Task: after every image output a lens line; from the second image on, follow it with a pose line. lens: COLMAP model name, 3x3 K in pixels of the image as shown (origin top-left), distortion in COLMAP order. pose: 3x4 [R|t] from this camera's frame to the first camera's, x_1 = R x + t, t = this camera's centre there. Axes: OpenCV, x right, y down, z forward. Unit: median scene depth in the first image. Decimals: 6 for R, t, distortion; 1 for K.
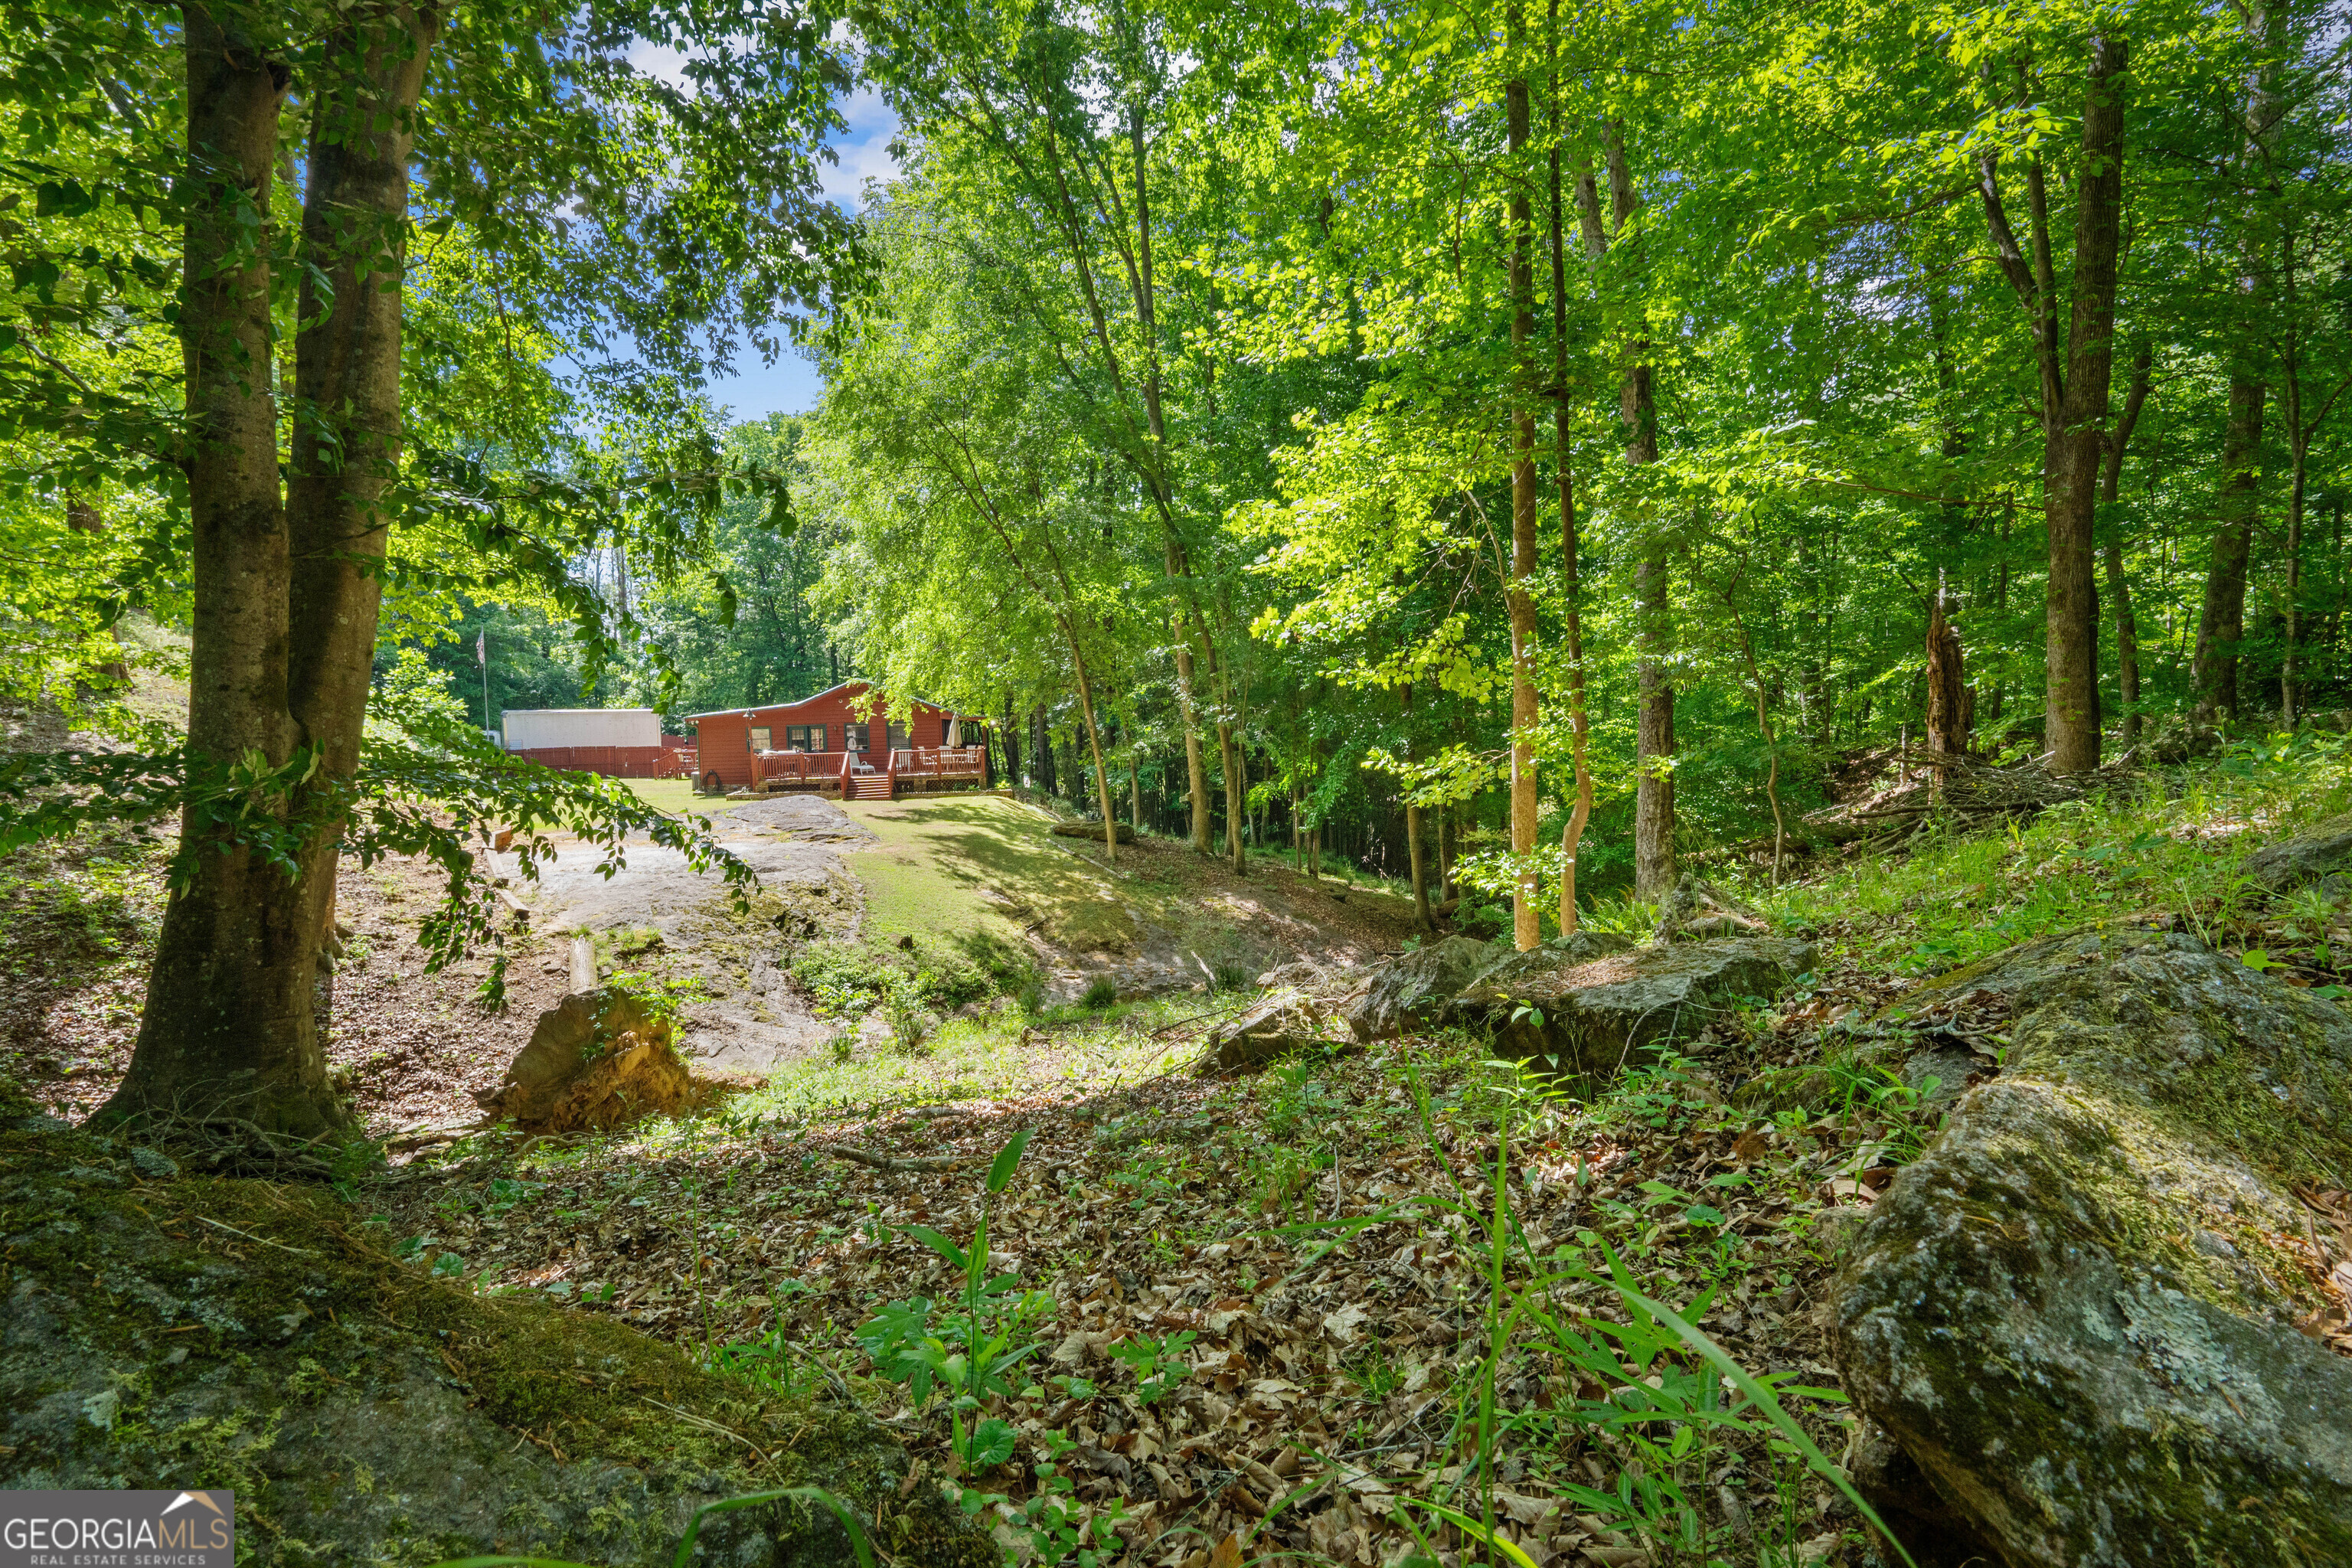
lens RADIAL K [[1096.6, 0, 1157.4], [0, 1096.6, 794.8], [0, 0, 1]] dist [-0.001917, 0.000333]
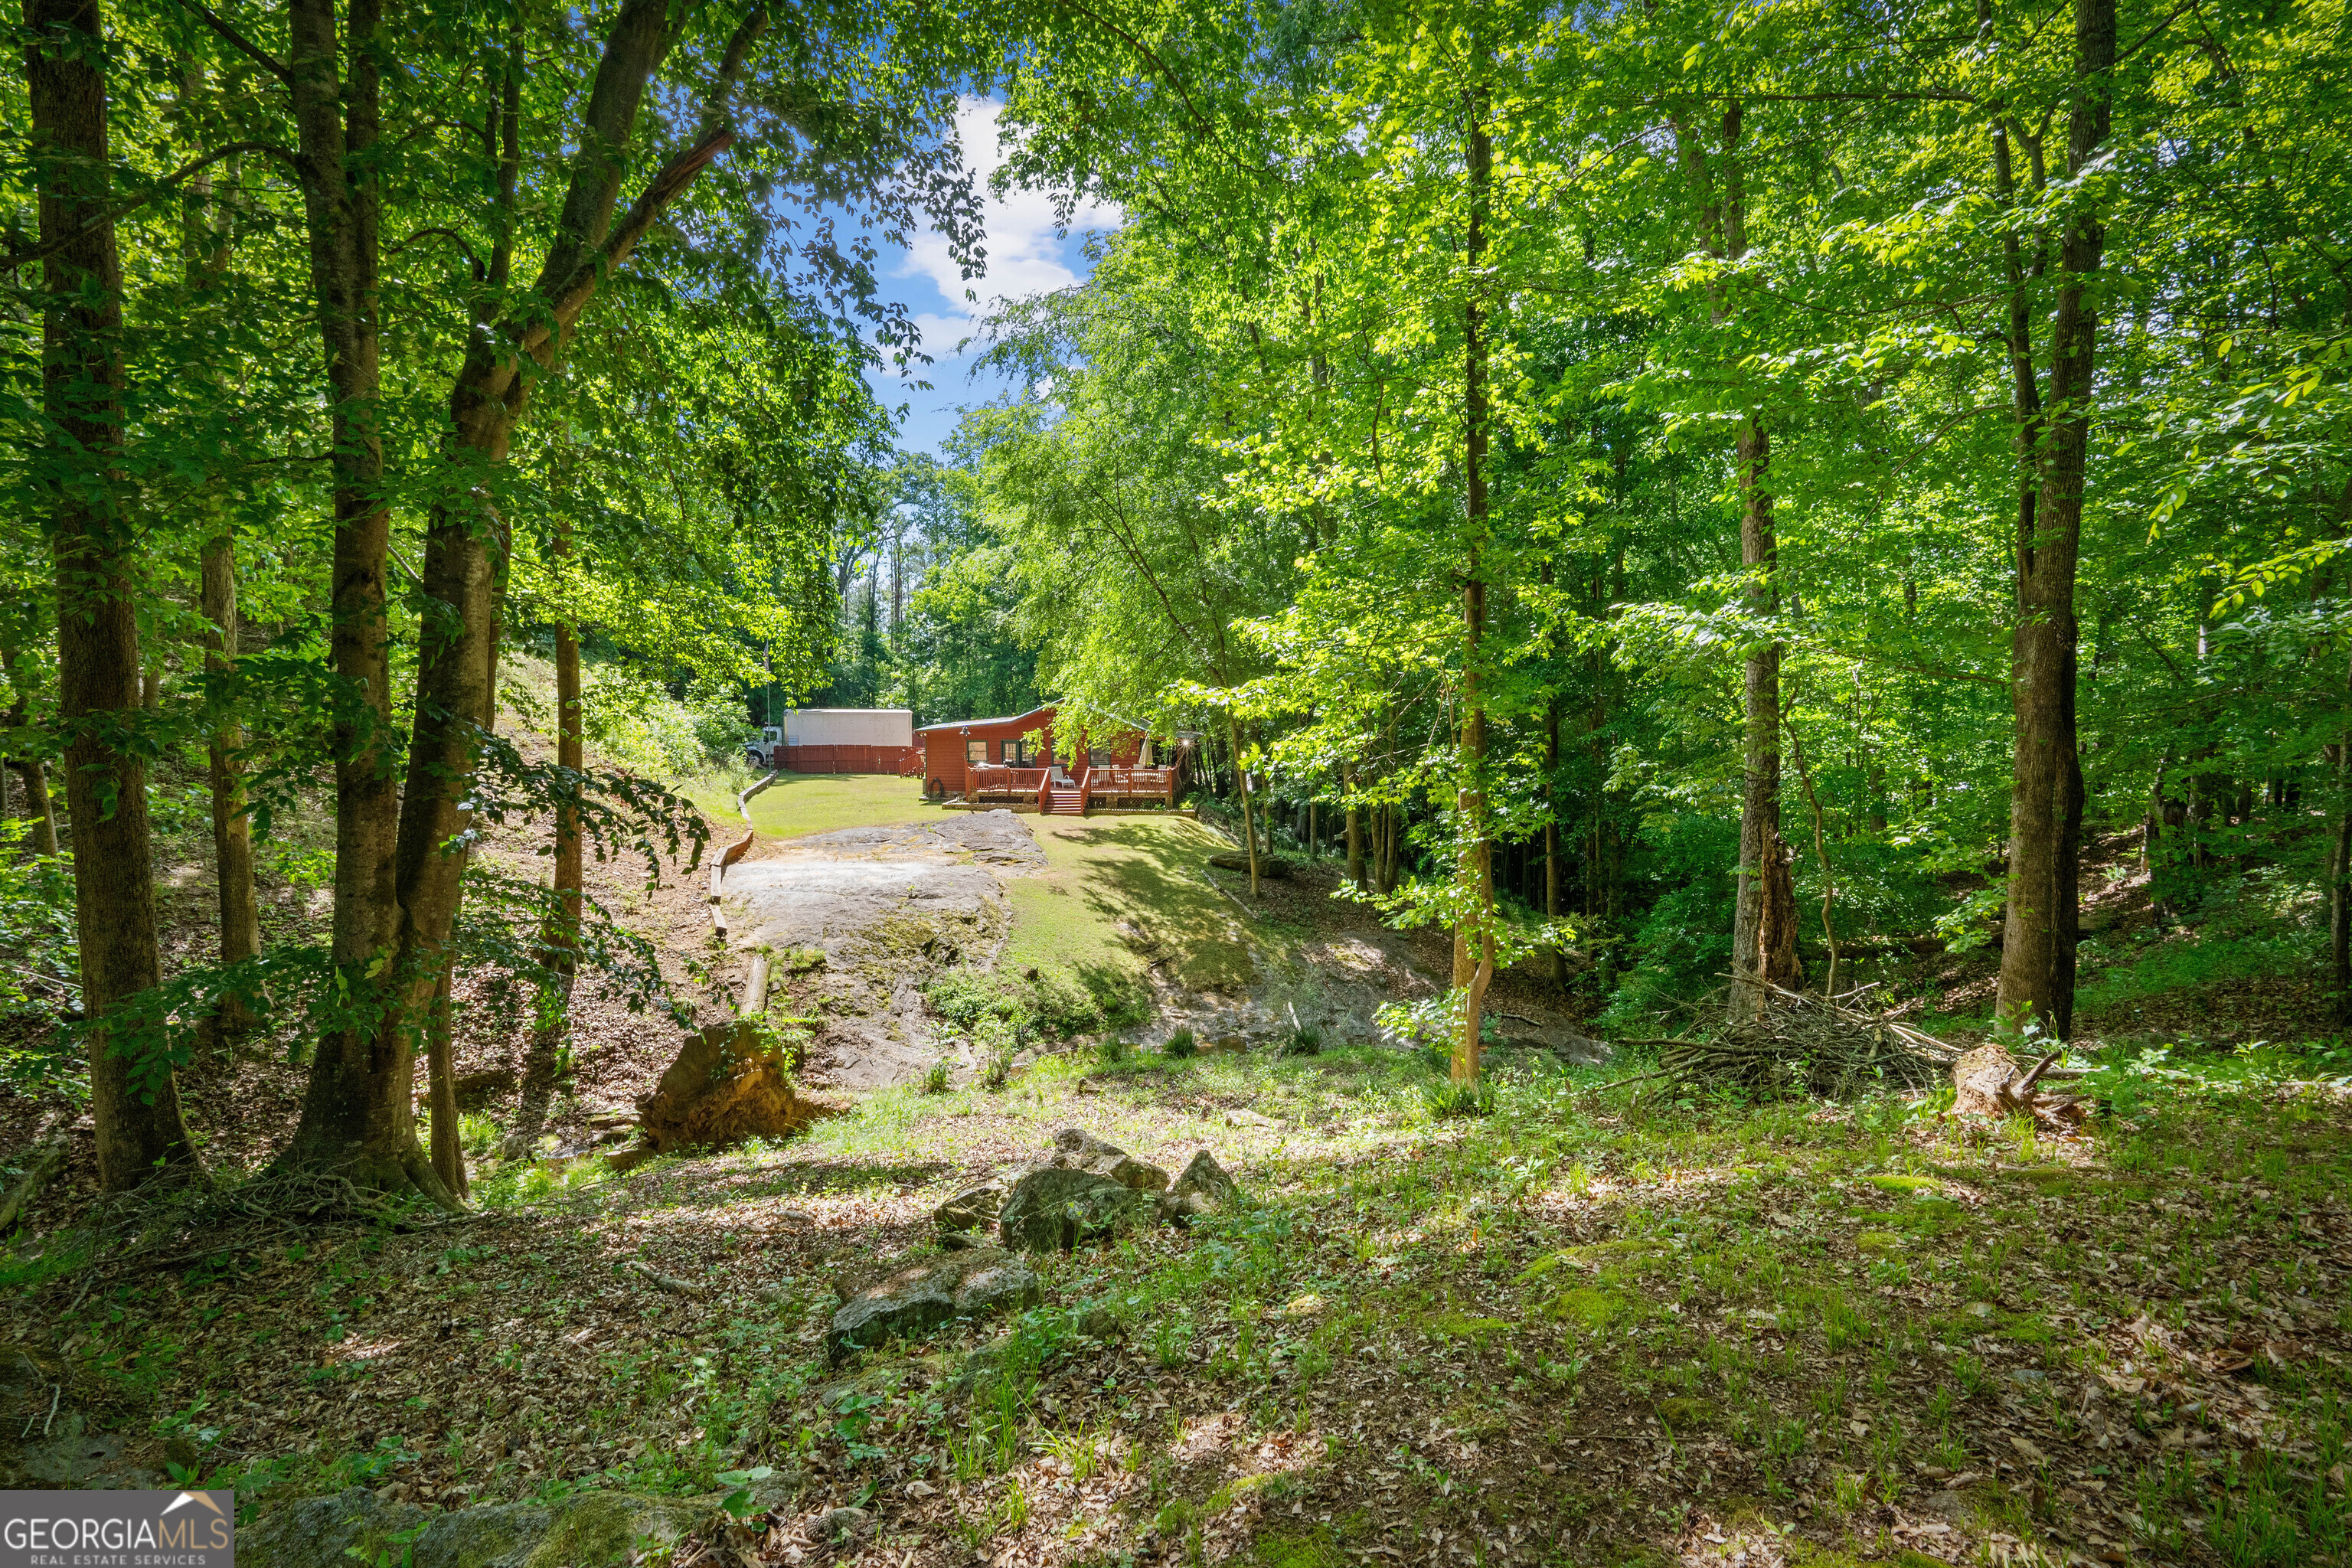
lens RADIAL K [[1096.6, 0, 1157.4], [0, 1096.6, 794.8], [0, 0, 1]] dist [-0.001917, 0.000333]
pose [[0.969130, 0.045089, -0.242392, 0.142609], [-0.039725, 0.998846, 0.026976, -0.075415], [0.243329, -0.016515, 0.969803, -0.049567]]
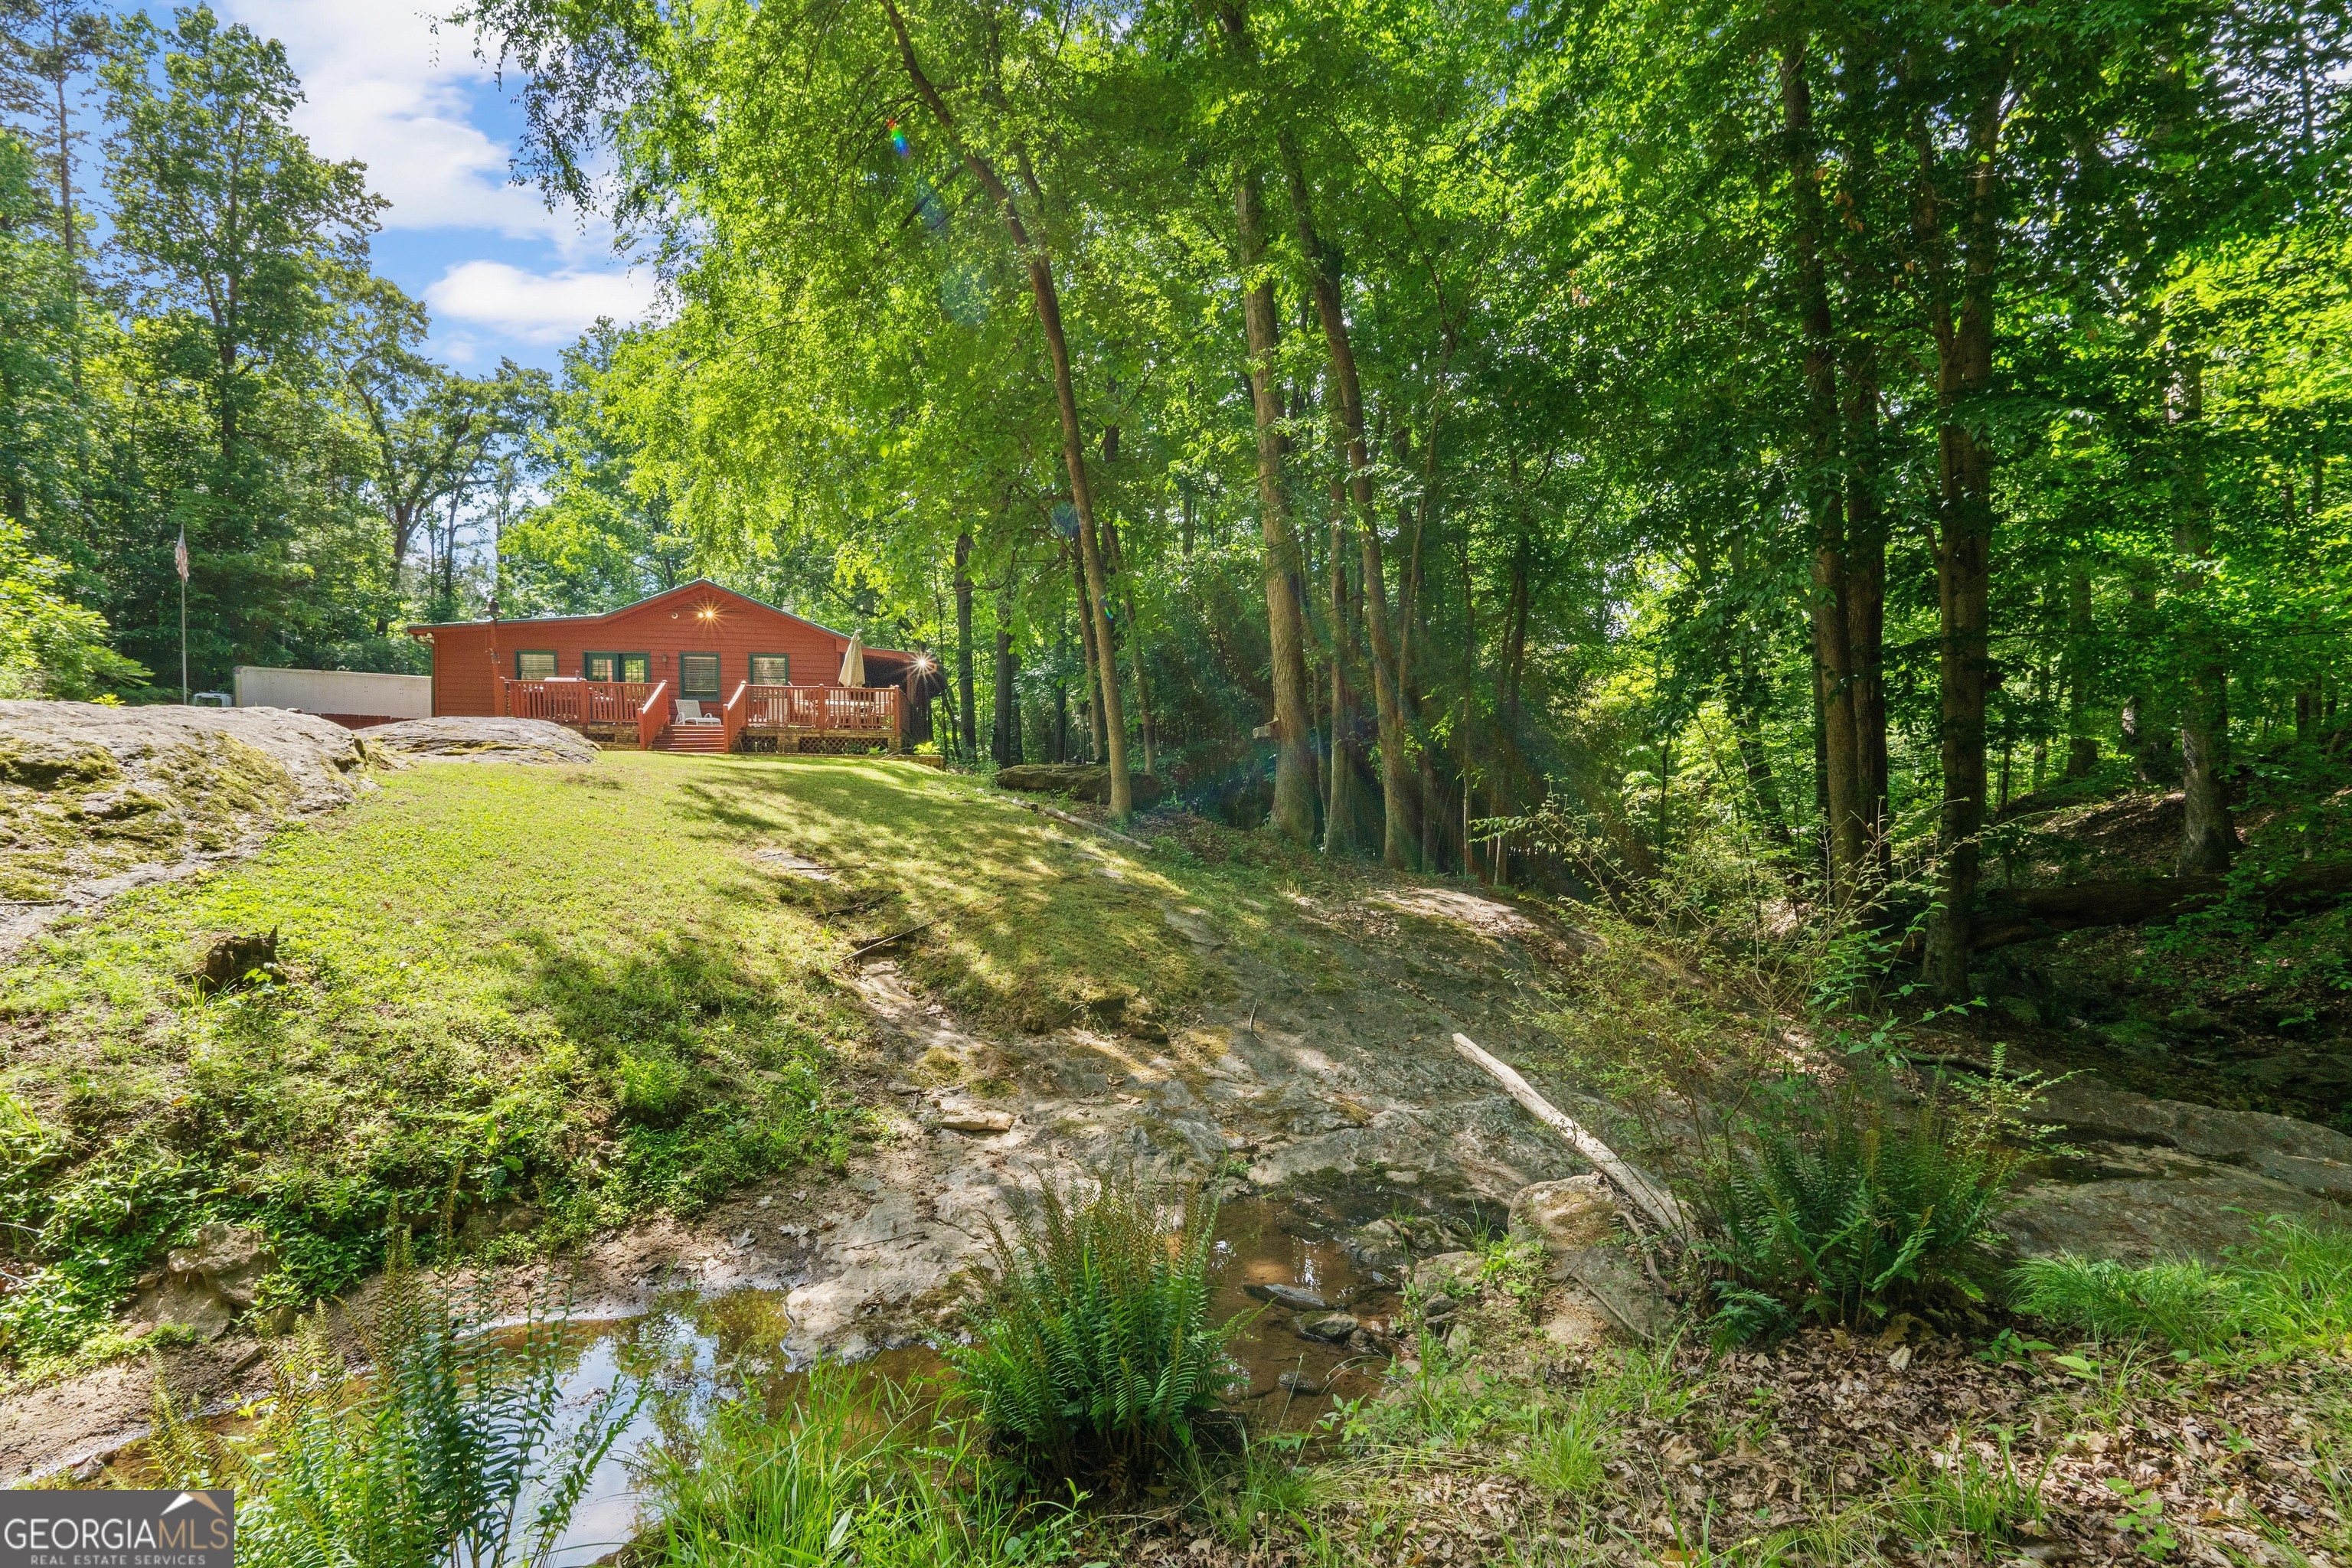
lens RADIAL K [[1096.6, 0, 1157.4], [0, 1096.6, 794.8], [0, 0, 1]] dist [-0.001917, 0.000333]
pose [[0.999323, 0.034017, 0.014005, -0.043730], [-0.032705, 0.995834, -0.085119, 0.100958], [-0.016842, 0.084604, 0.996272, 0.684800]]
